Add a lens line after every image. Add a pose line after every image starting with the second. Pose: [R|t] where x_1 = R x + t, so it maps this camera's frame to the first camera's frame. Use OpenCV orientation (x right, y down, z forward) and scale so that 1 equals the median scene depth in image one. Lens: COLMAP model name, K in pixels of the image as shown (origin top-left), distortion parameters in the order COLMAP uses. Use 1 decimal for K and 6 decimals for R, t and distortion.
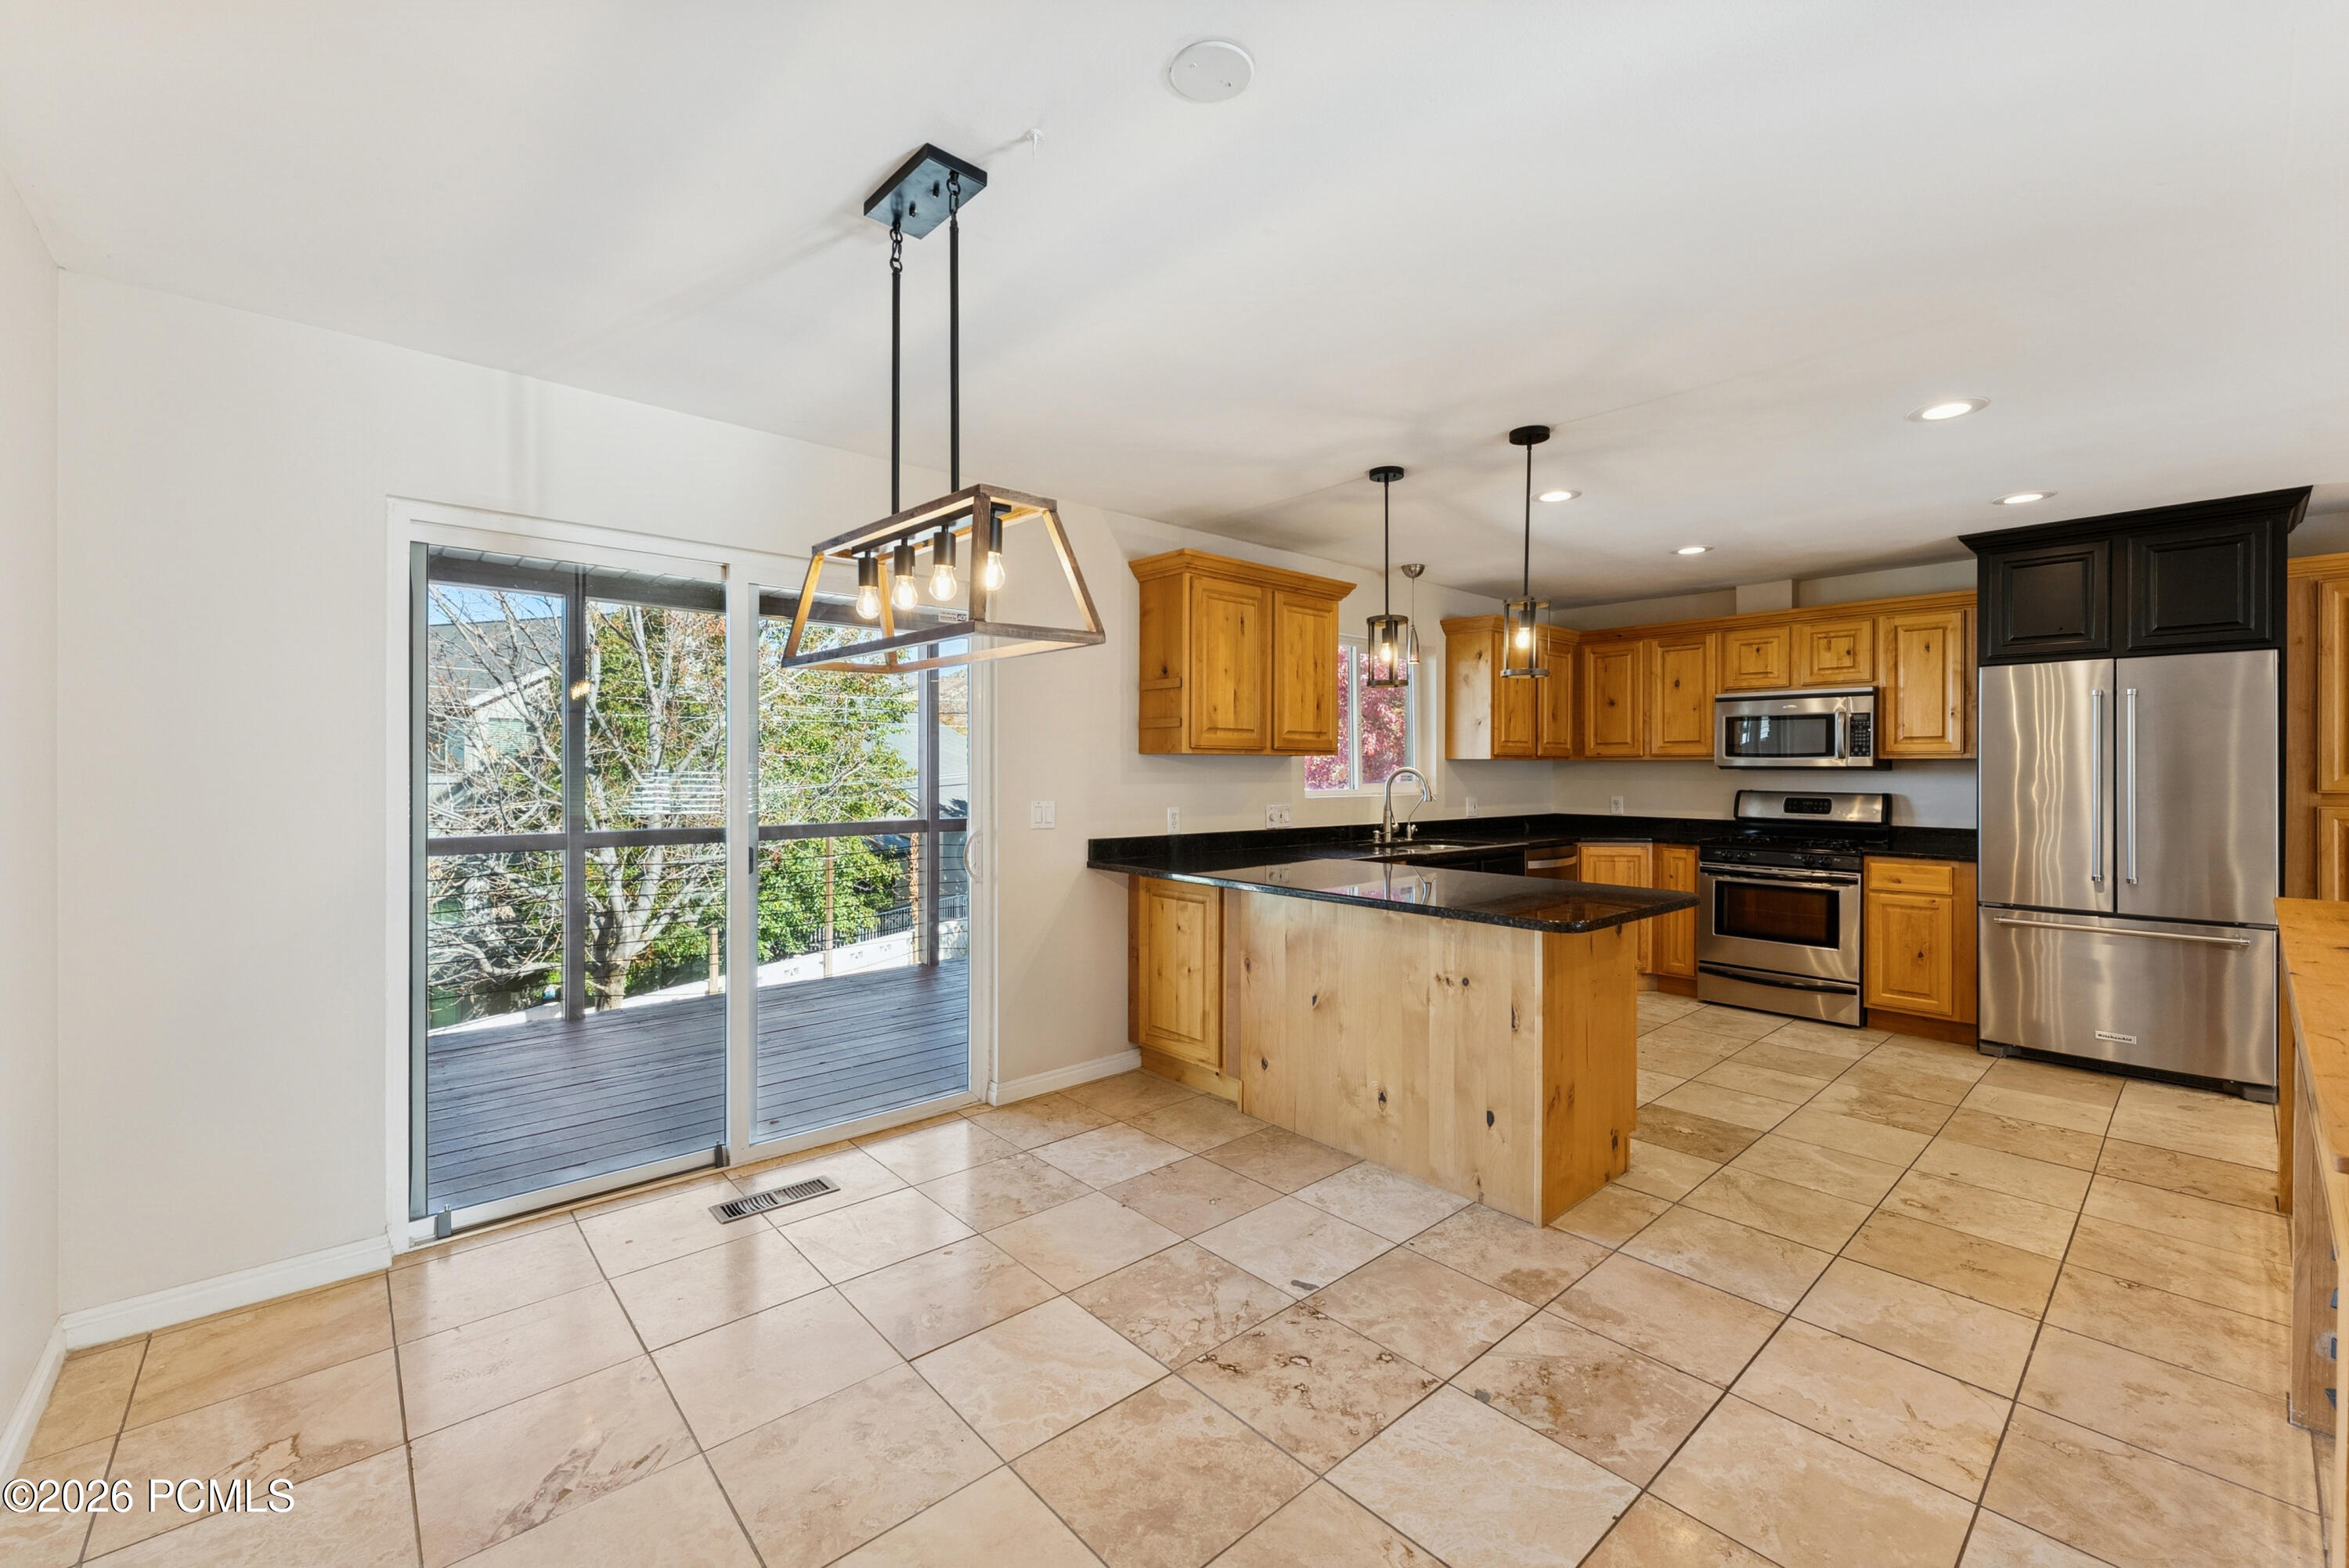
lens RADIAL K [[953.0, 0, 1216.8], [0, 953.0, 769.0], [0, 0, 1]] dist [0.003304, 0.000065]
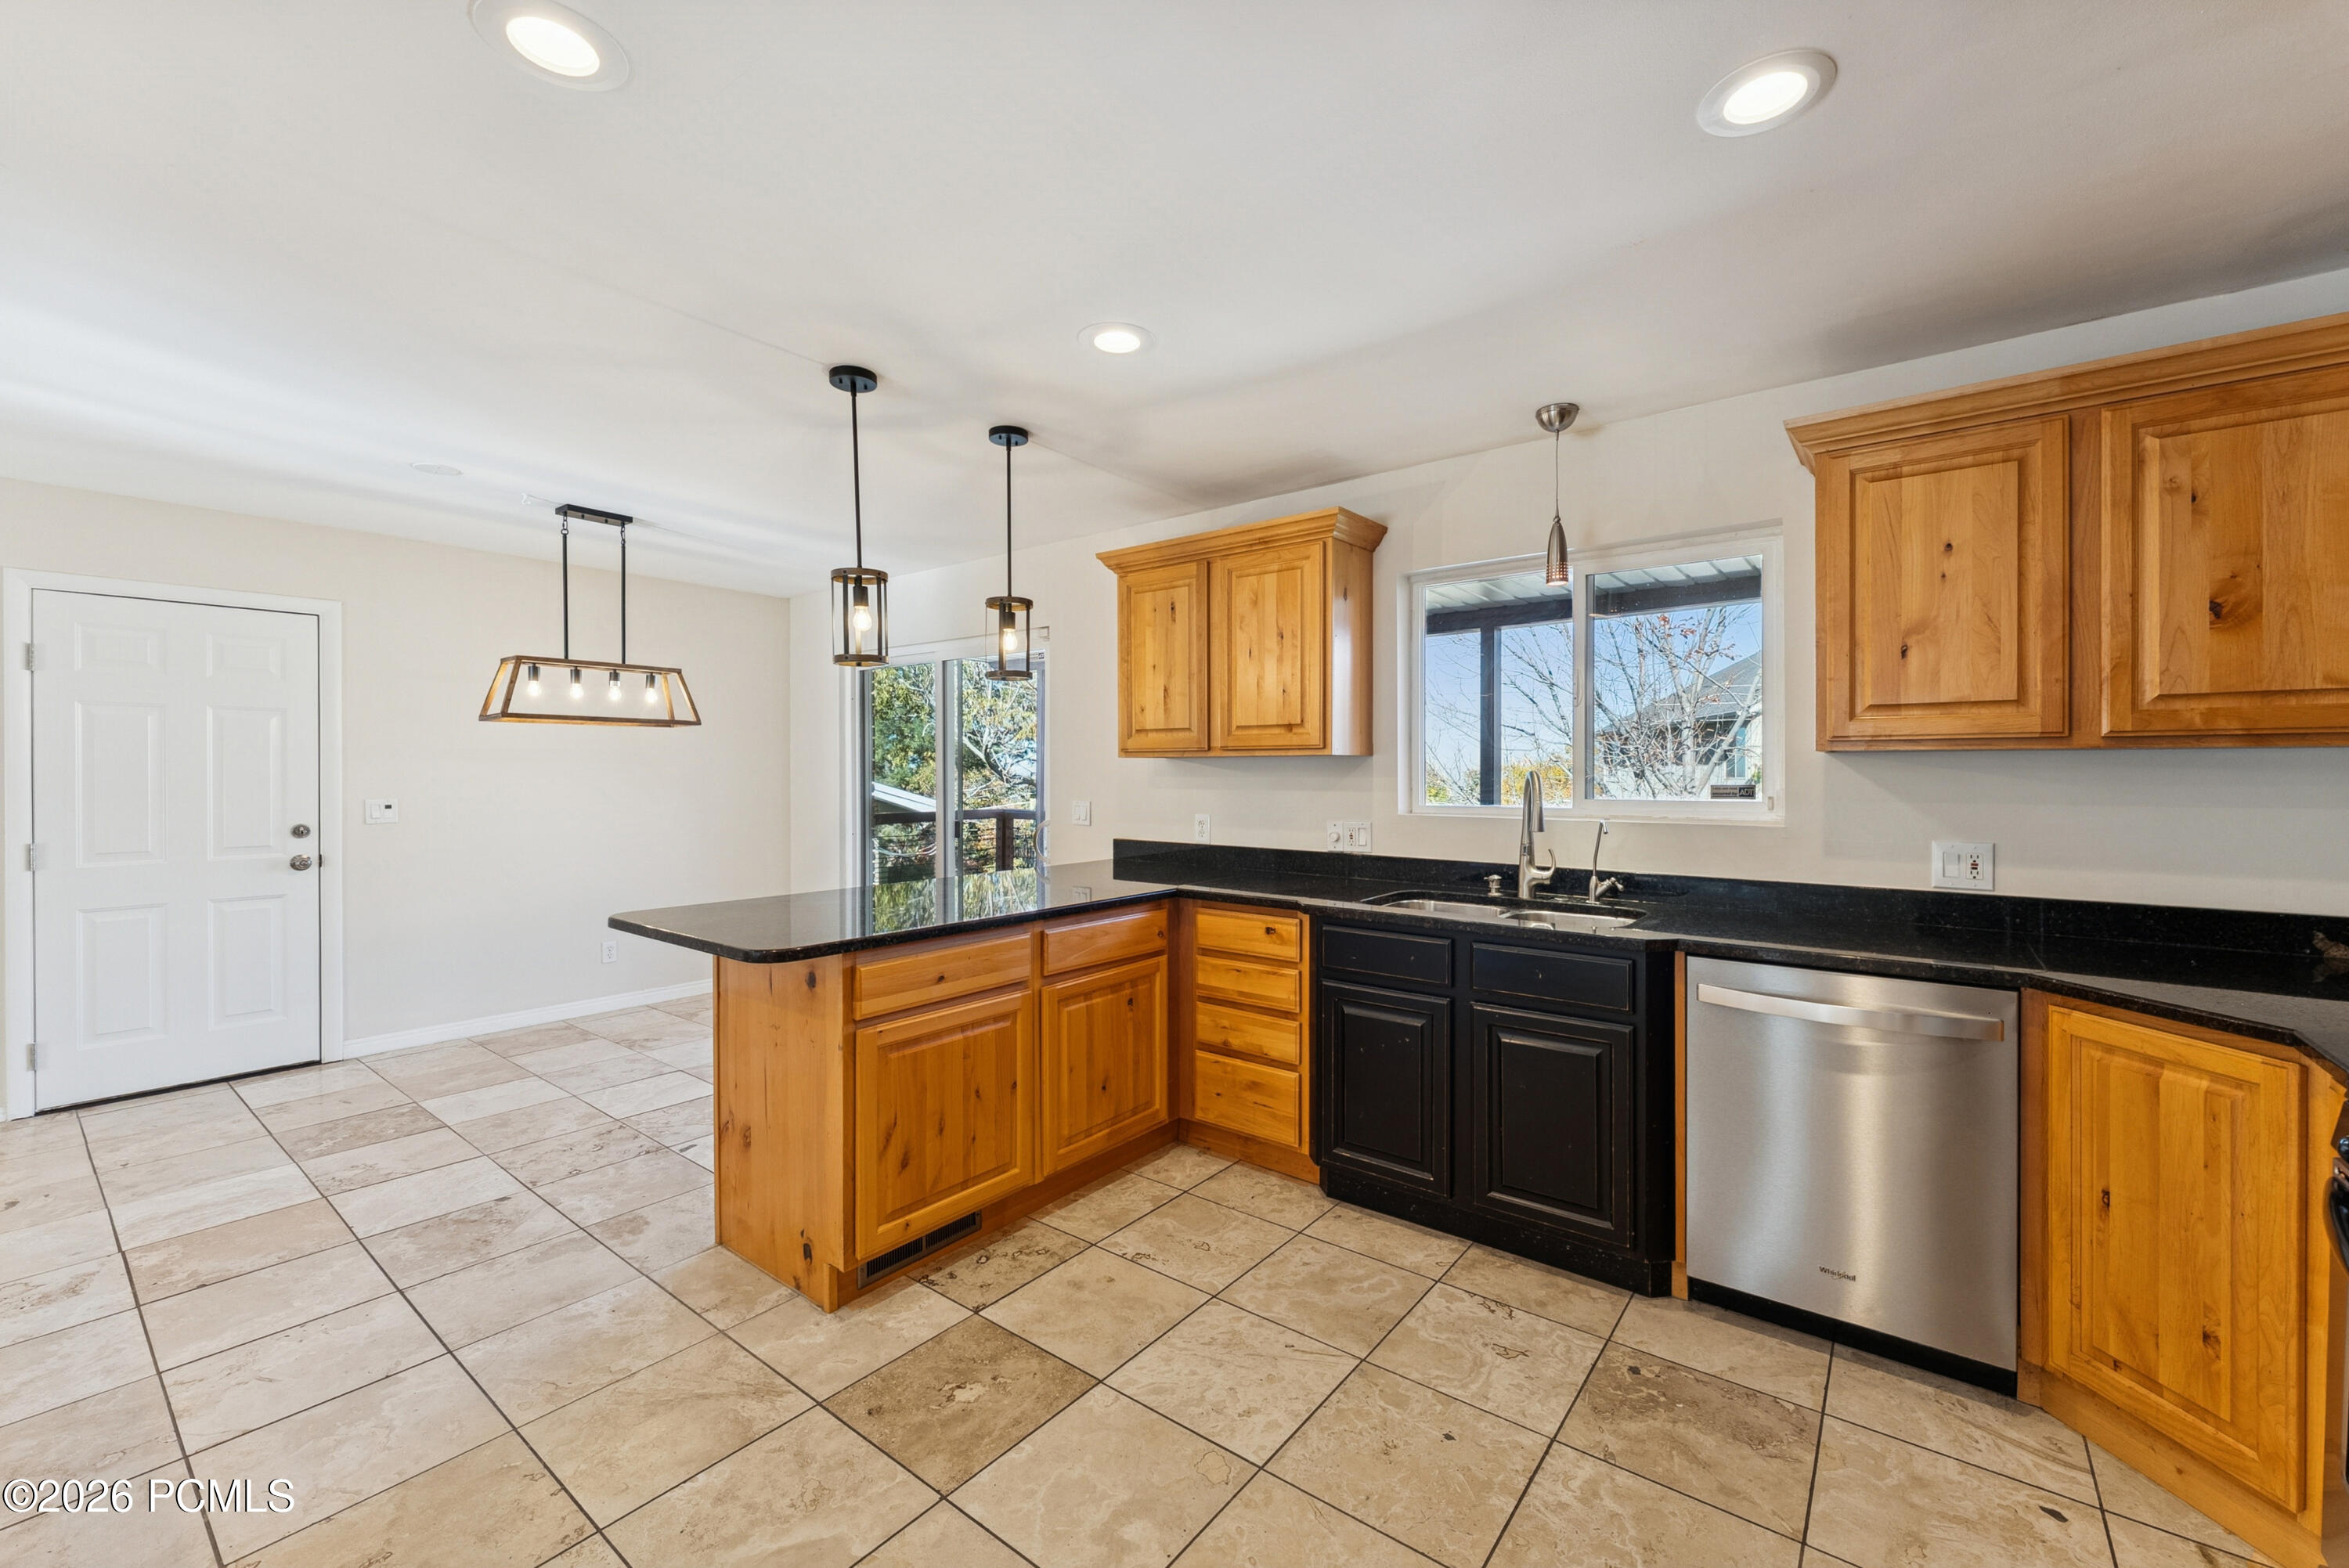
lens RADIAL K [[953.0, 0, 1168.4], [0, 953.0, 777.5], [0, 0, 1]] dist [0.003304, 0.000065]
pose [[0.143705, 0.003668, -0.989614, 1.573340], [-0.000077, 0.999993, 0.003695, 0.000268], [0.989621, -0.000455, 0.143705, 1.508708]]
